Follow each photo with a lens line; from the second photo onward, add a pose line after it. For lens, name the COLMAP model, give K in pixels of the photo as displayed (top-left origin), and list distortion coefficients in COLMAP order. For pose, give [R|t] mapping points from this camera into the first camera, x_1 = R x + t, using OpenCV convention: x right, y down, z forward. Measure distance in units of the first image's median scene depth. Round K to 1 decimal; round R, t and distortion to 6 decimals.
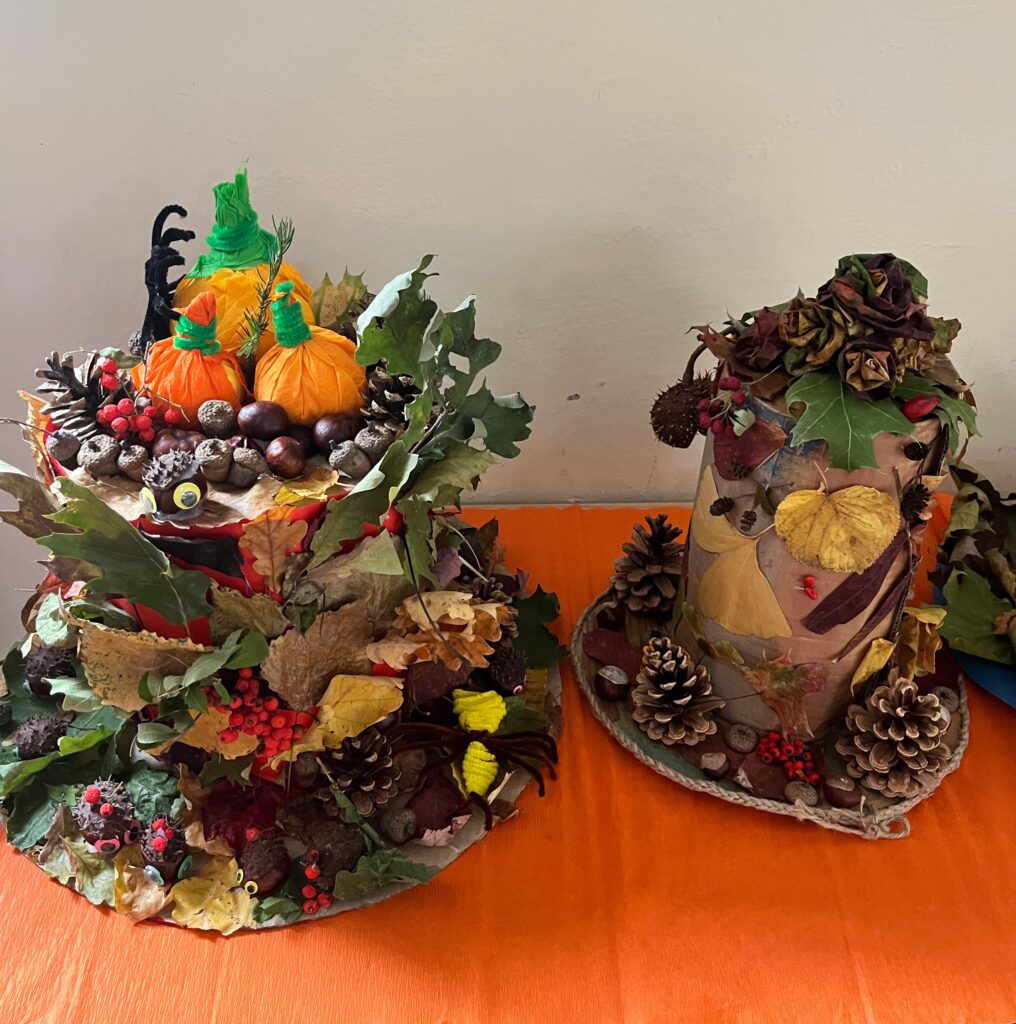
lens RADIAL K [[1087.1, 0, 507.0], [0, 1087.1, 510.4], [0, 0, 1]] dist [0.014606, 0.000000]
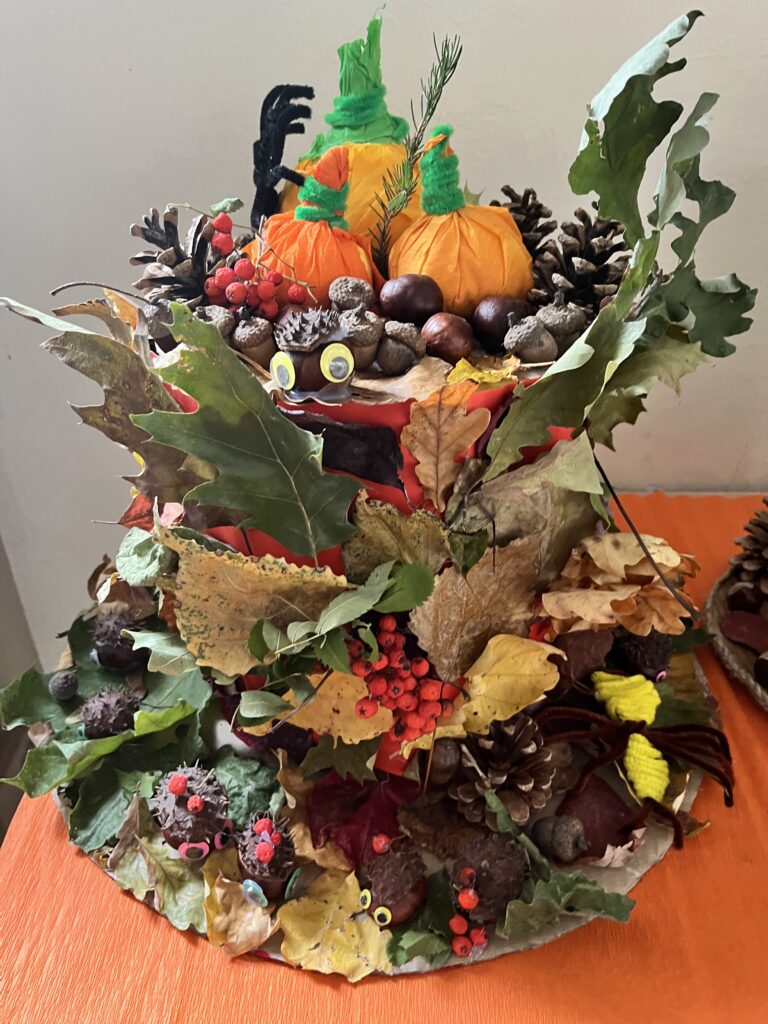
lens RADIAL K [[869.3, 0, 386.7], [0, 869.3, 516.0], [0, 0, 1]] dist [0.025536, -0.047003]
pose [[0.997384, 0.009961, -0.071595, -0.192502], [-0.014493, 0.997904, -0.063070, 0.108494], [0.070816, 0.063943, 0.995438, 0.383863]]
